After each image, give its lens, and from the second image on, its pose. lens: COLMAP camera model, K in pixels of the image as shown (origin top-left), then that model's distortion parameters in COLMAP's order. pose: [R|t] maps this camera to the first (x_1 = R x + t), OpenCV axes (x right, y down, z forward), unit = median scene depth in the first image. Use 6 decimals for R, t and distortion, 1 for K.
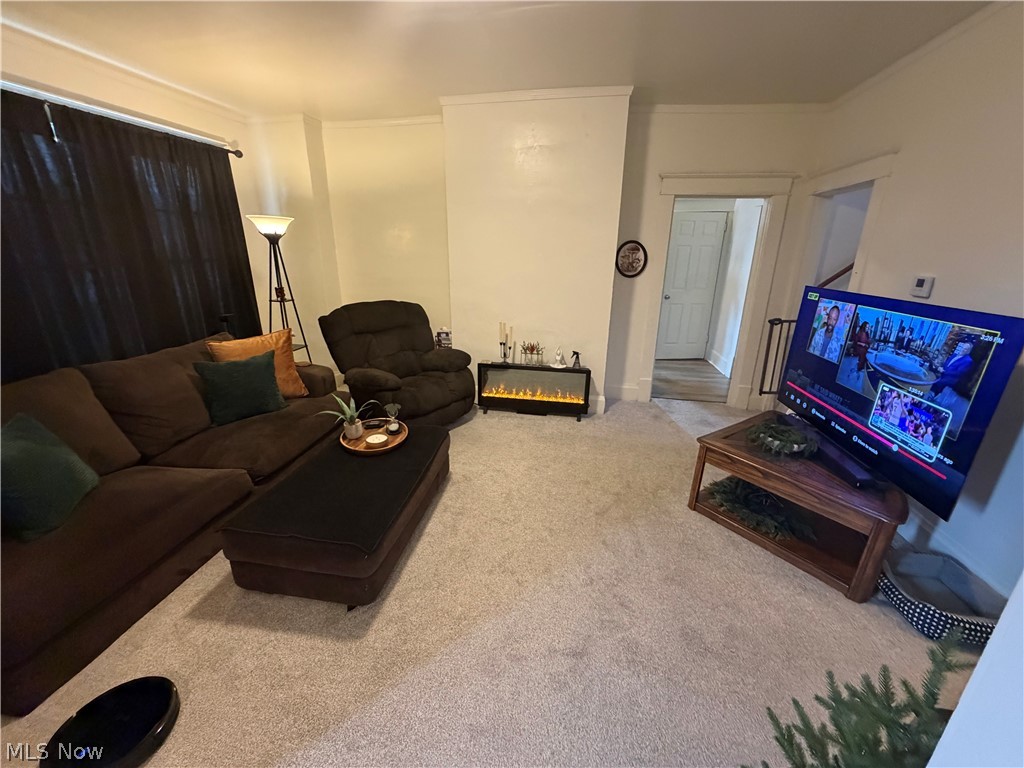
lens RADIAL K [[407.3, 0, 516.0], [0, 407.3, 381.9], [0, 0, 1]] dist [-0.000322, -0.000347]
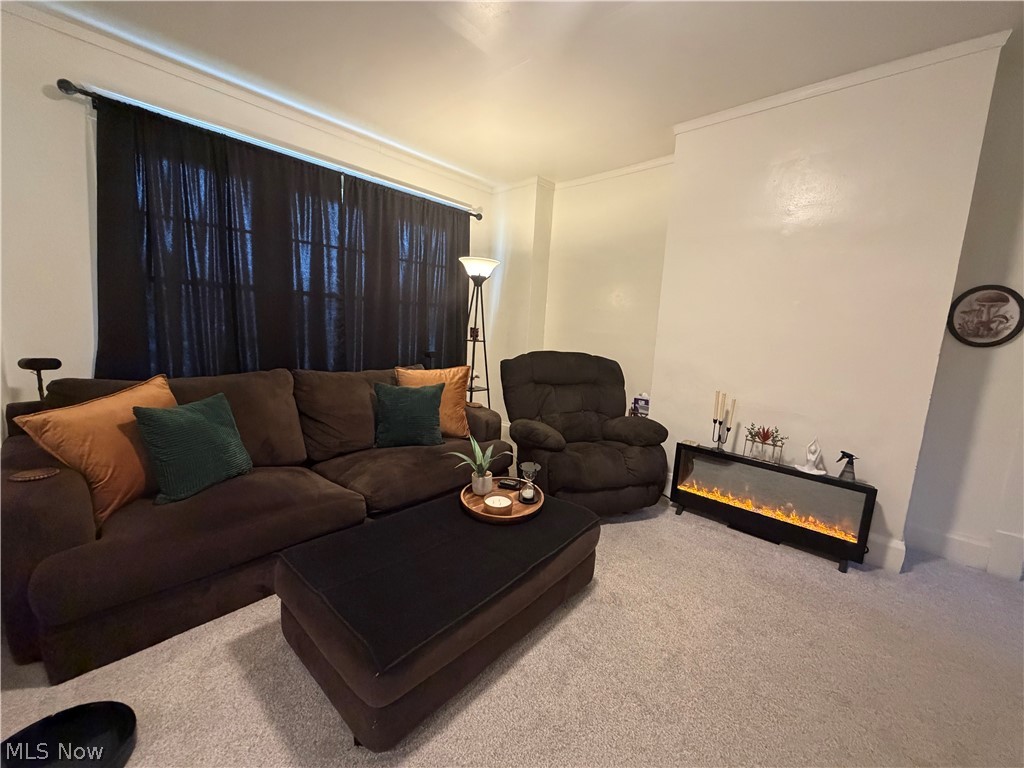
lens RADIAL K [[407.3, 0, 512.6], [0, 407.3, 383.2], [0, 0, 1]] dist [-0.000322, -0.000347]
pose [[0.835756, 0.106963, -0.538583, 0.051150], [-0.211946, 0.967672, -0.136711, 0.017334], [0.506549, 0.228408, 0.831407, 0.244196]]
